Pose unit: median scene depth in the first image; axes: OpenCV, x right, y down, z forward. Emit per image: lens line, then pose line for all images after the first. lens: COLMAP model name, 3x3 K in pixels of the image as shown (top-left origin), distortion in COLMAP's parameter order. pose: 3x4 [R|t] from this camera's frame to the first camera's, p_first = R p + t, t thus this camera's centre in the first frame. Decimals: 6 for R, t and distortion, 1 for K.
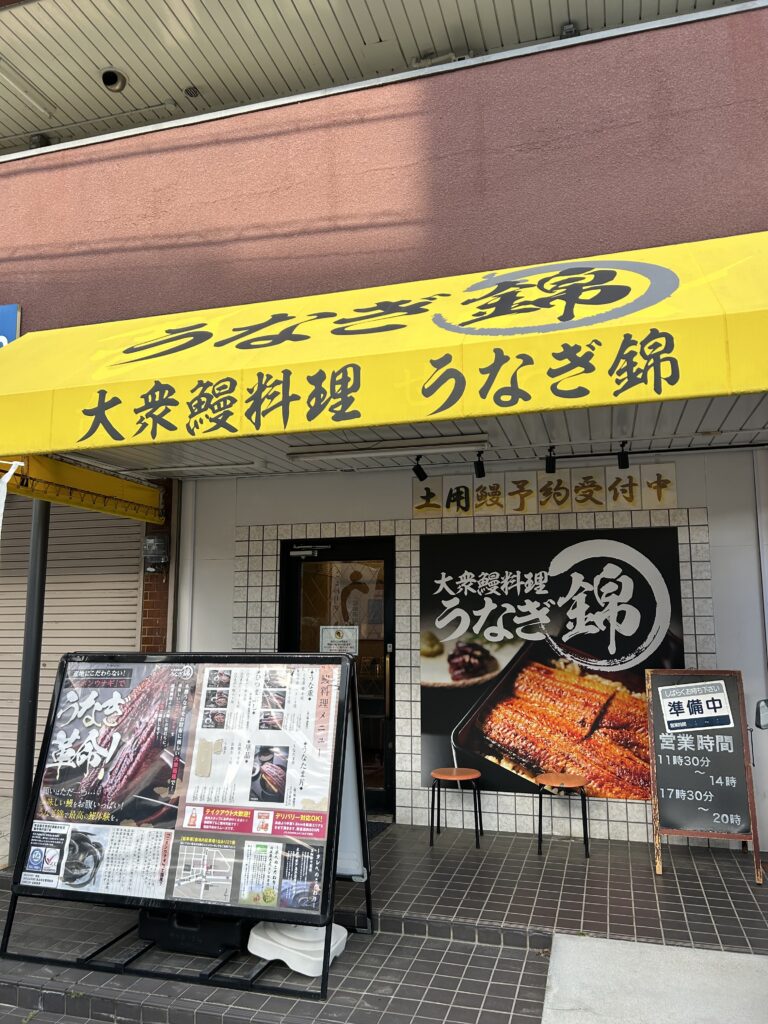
lens RADIAL K [[771.2, 0, 391.7], [0, 771.2, 514.4], [0, 0, 1]] dist [0.010712, -0.009947]
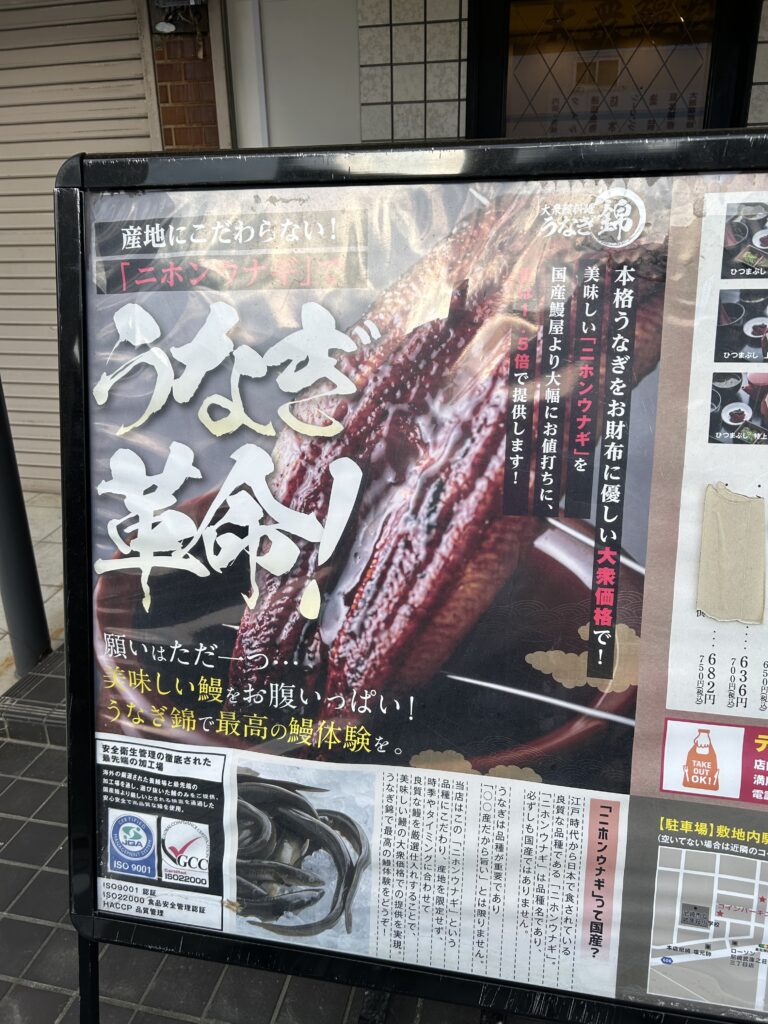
lens RADIAL K [[771.2, 0, 378.8], [0, 771.2, 517.2], [0, 0, 1]] dist [0.010712, -0.009947]
pose [[0.998194, -0.033911, 0.049594, -0.367331], [0.005973, 0.877398, 0.479725, 0.176620], [-0.059782, -0.478562, 0.876016, 0.774763]]
